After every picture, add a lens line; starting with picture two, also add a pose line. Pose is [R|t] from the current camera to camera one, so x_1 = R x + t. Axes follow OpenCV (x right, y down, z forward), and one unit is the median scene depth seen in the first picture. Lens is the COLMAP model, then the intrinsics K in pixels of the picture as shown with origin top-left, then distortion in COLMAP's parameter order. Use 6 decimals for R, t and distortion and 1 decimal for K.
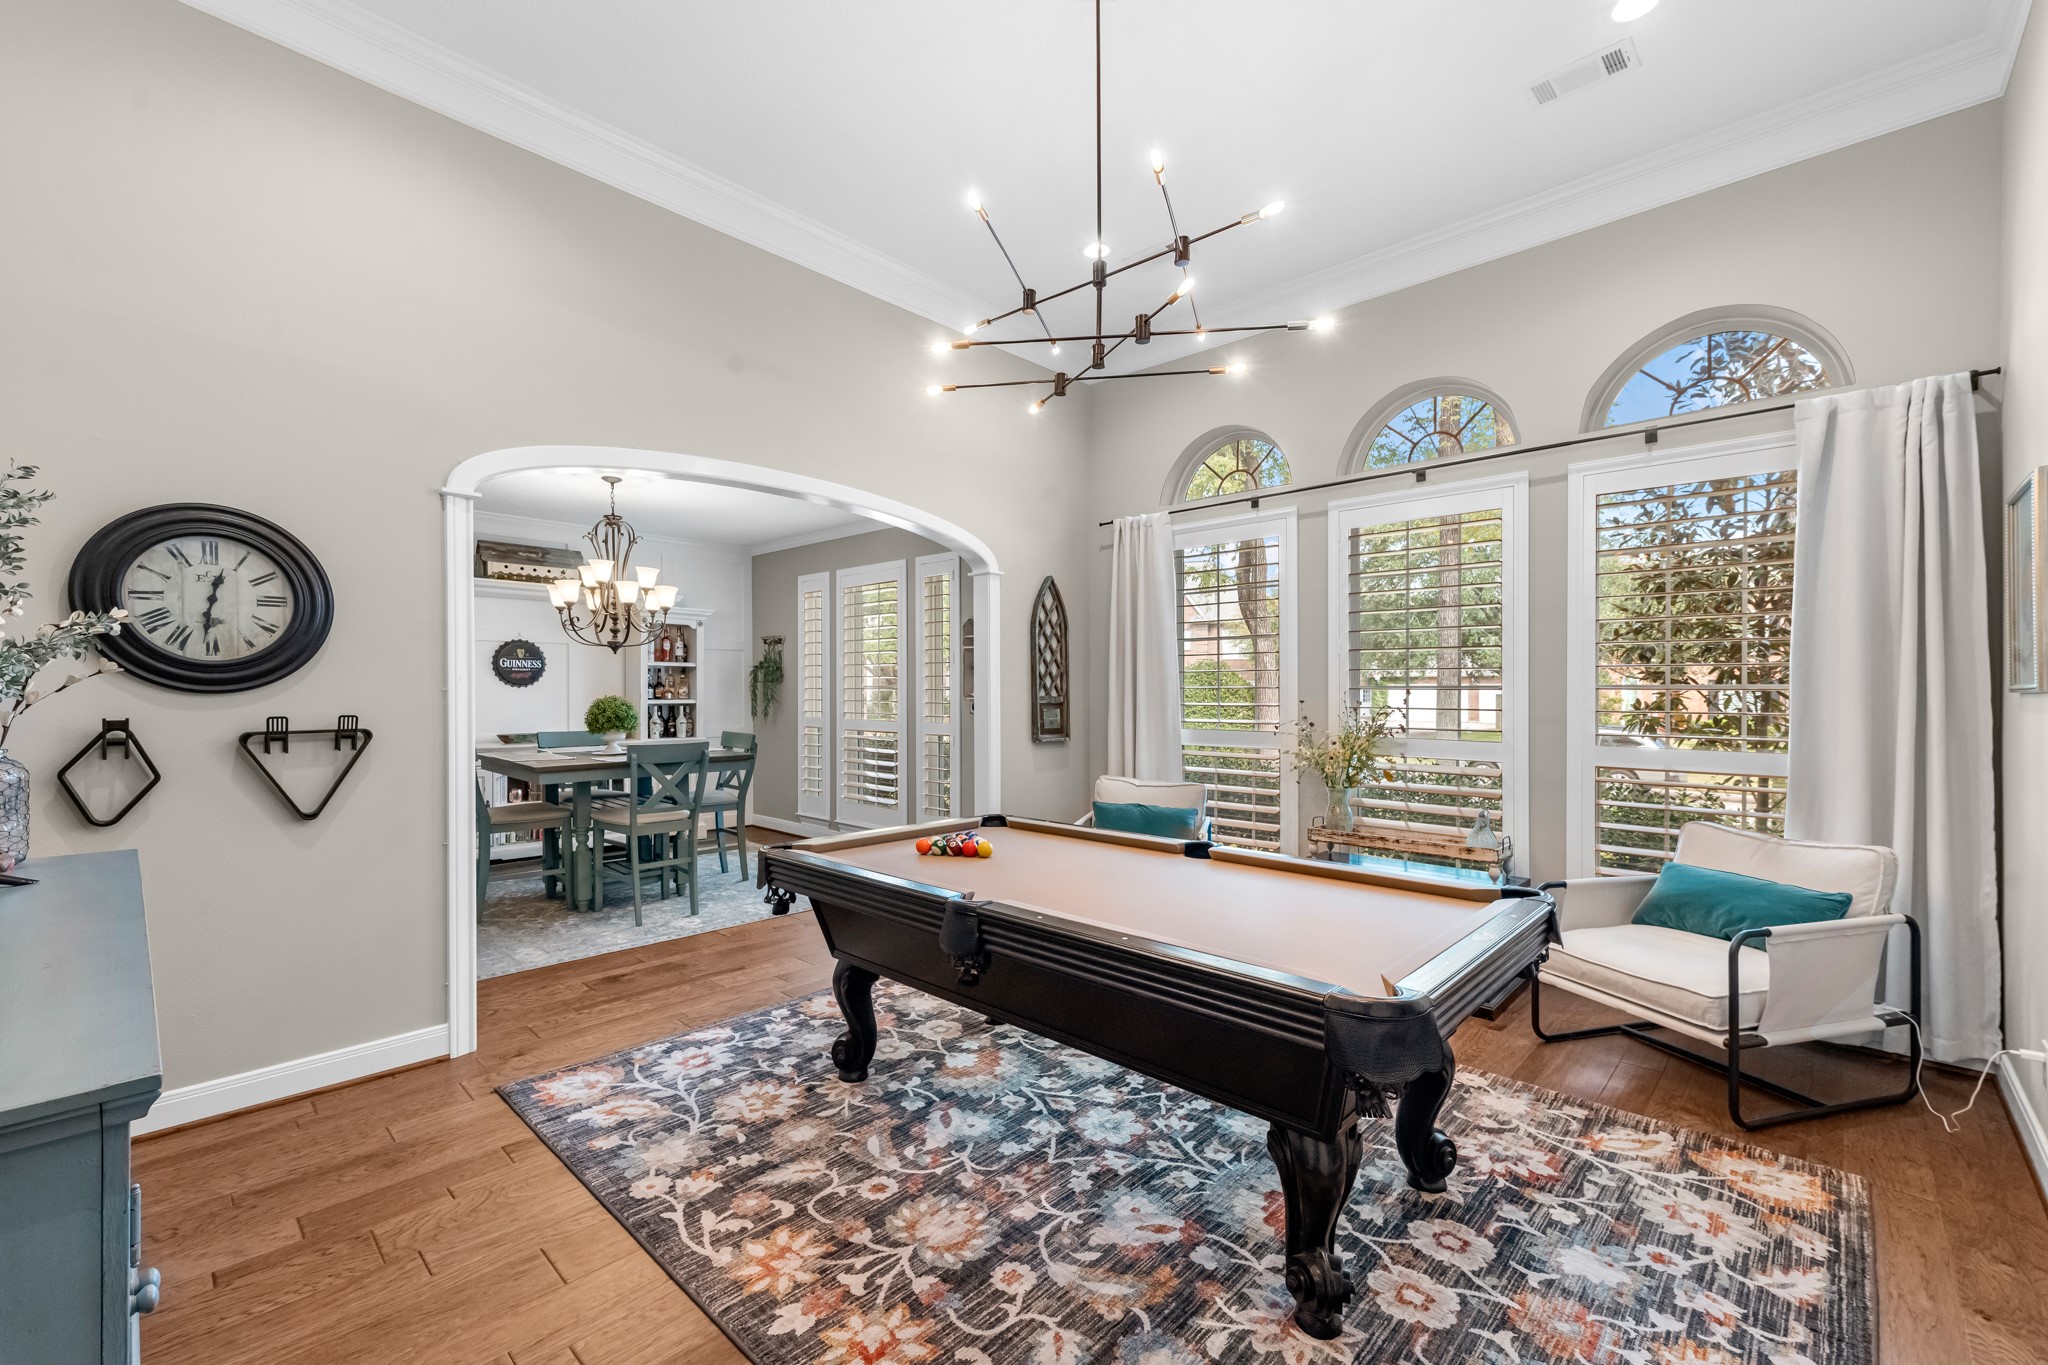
lens RADIAL K [[818.9, 0, 1018.6], [0, 818.9, 685.1], [0, 0, 1]] dist [0.004277, 0.000373]
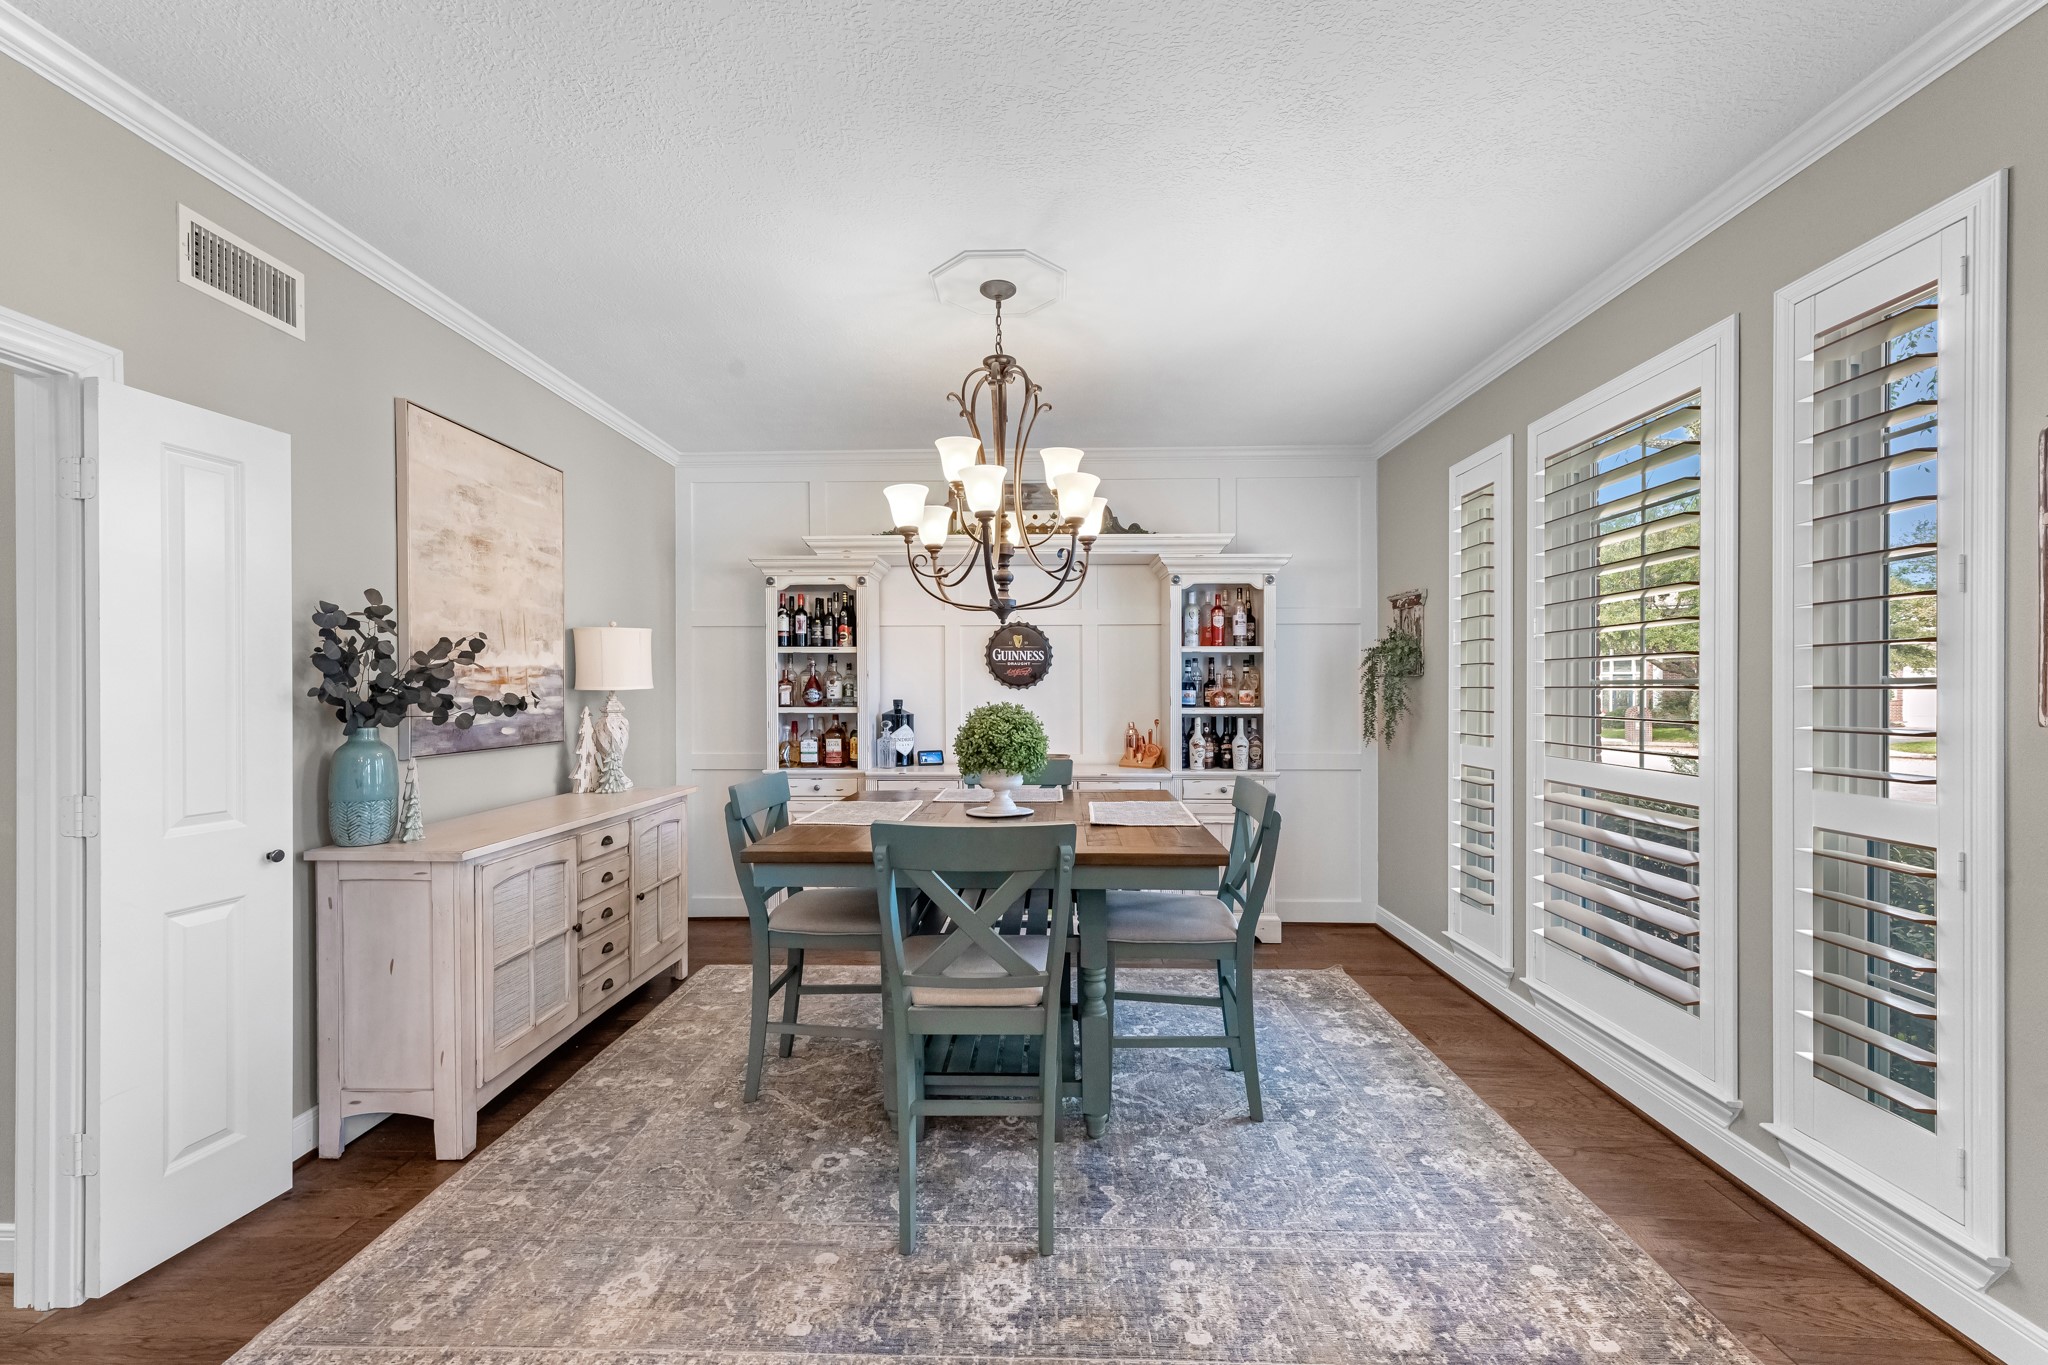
lens RADIAL K [[801.8, 0, 1021.4], [0, 801.8, 695.2], [0, 0, 1]] dist [-0.001158, -0.000047]
pose [[0.660924, -0.001157, -0.750452, -0.157482], [0.007751, 0.999956, 0.005285, 0.009155], [0.750413, -0.009310, 0.660904, 1.046285]]
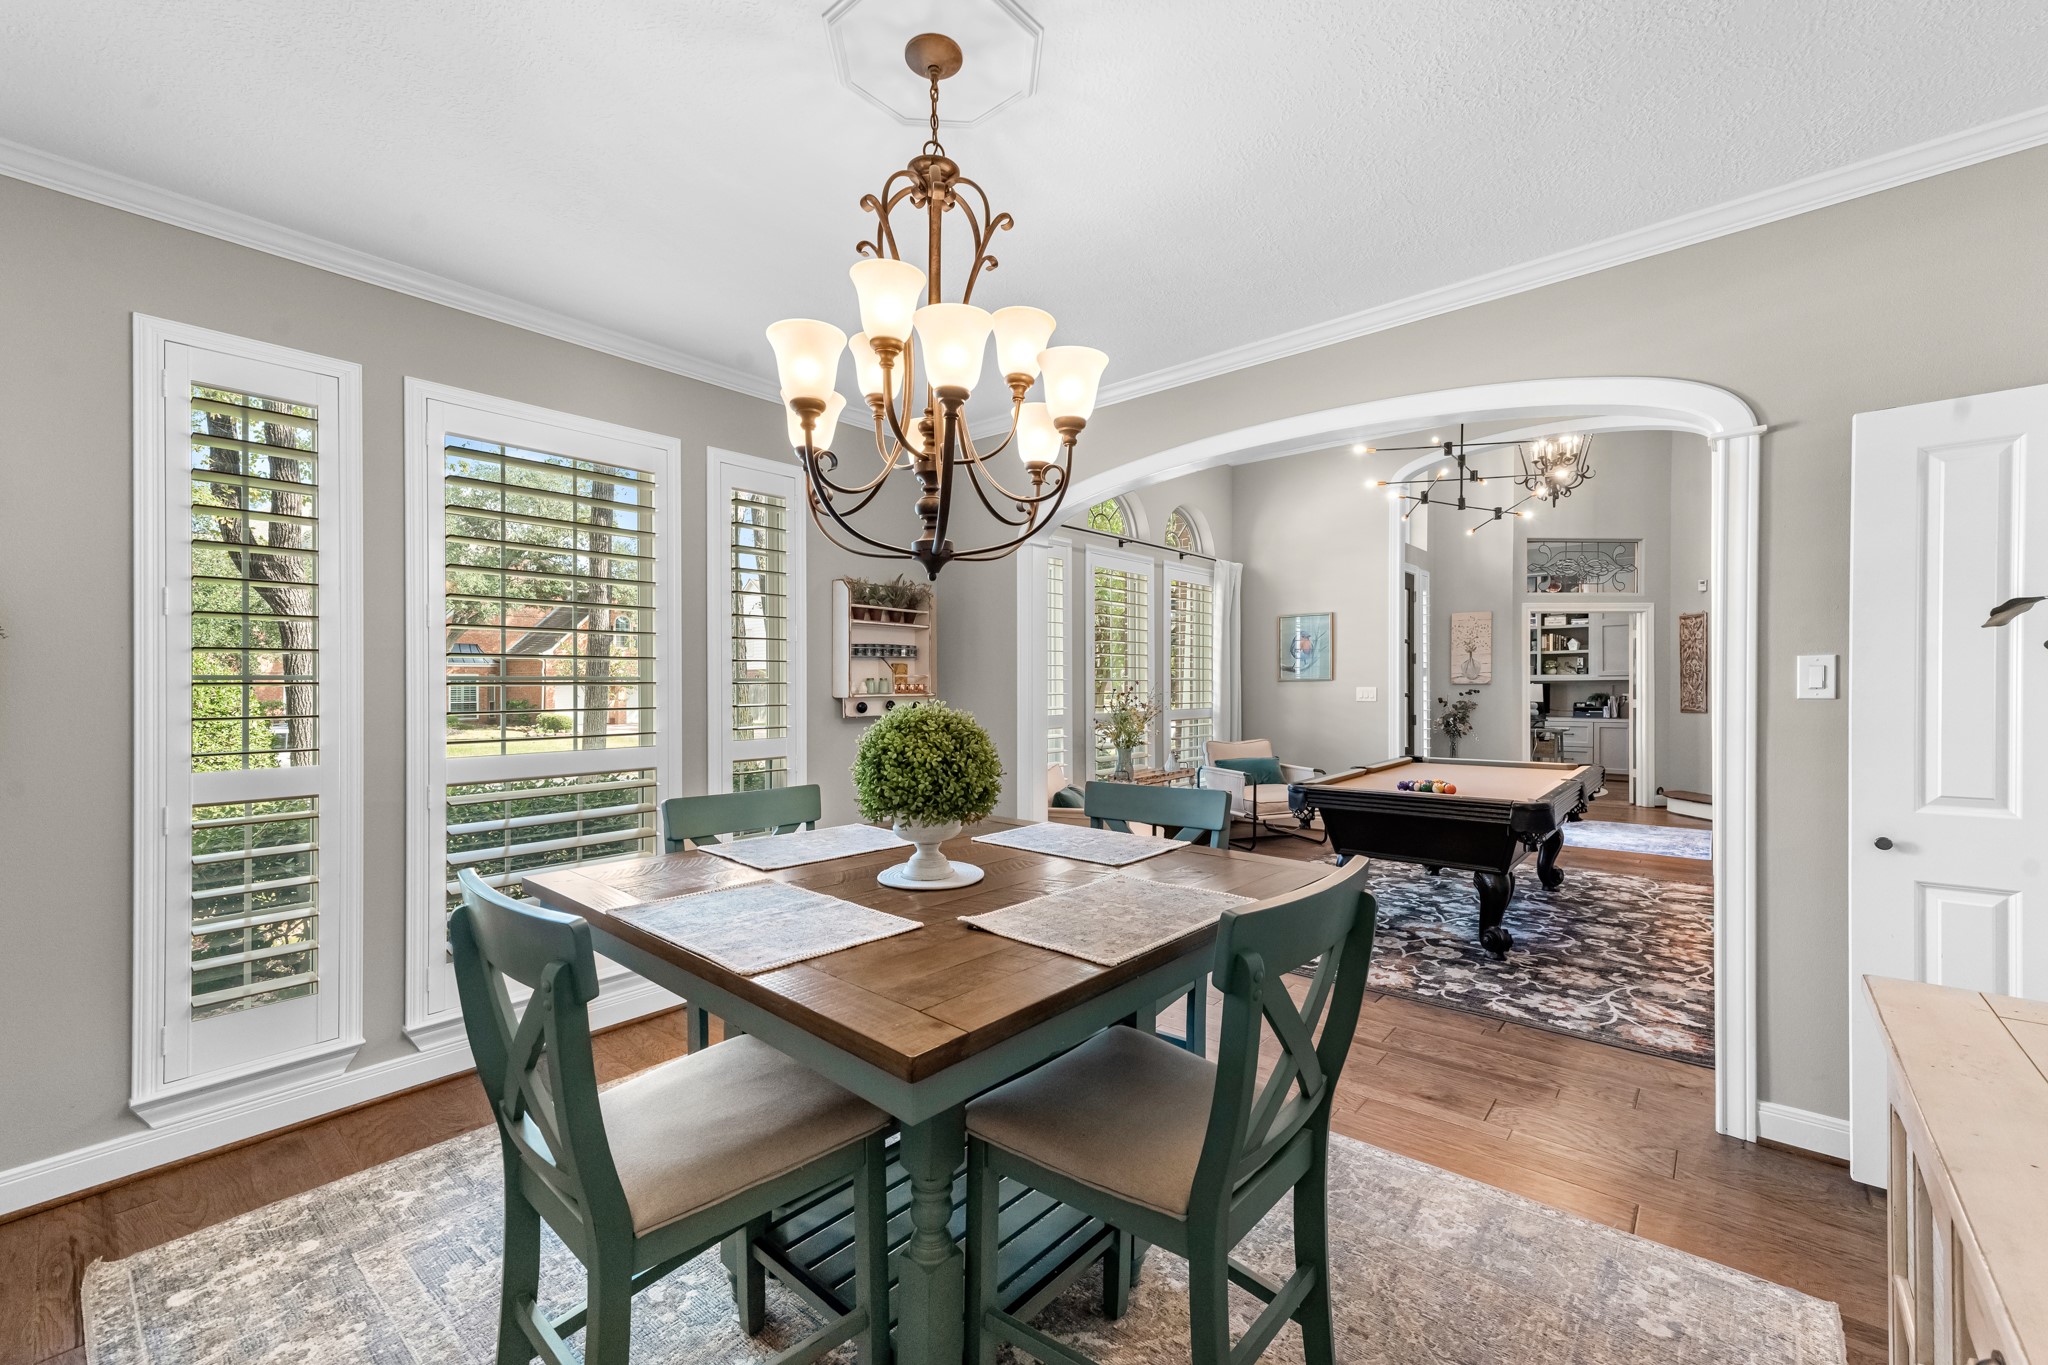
lens RADIAL K [[818.9, 0, 1018.6], [0, 818.9, 685.1], [0, 0, 1]] dist [0.004277, 0.000373]
pose [[-0.026132, -0.007351, 0.999631, -1.292335], [-0.002067, 0.999971, 0.007299, 0.003402], [-0.999656, -0.001876, -0.026146, 1.518612]]
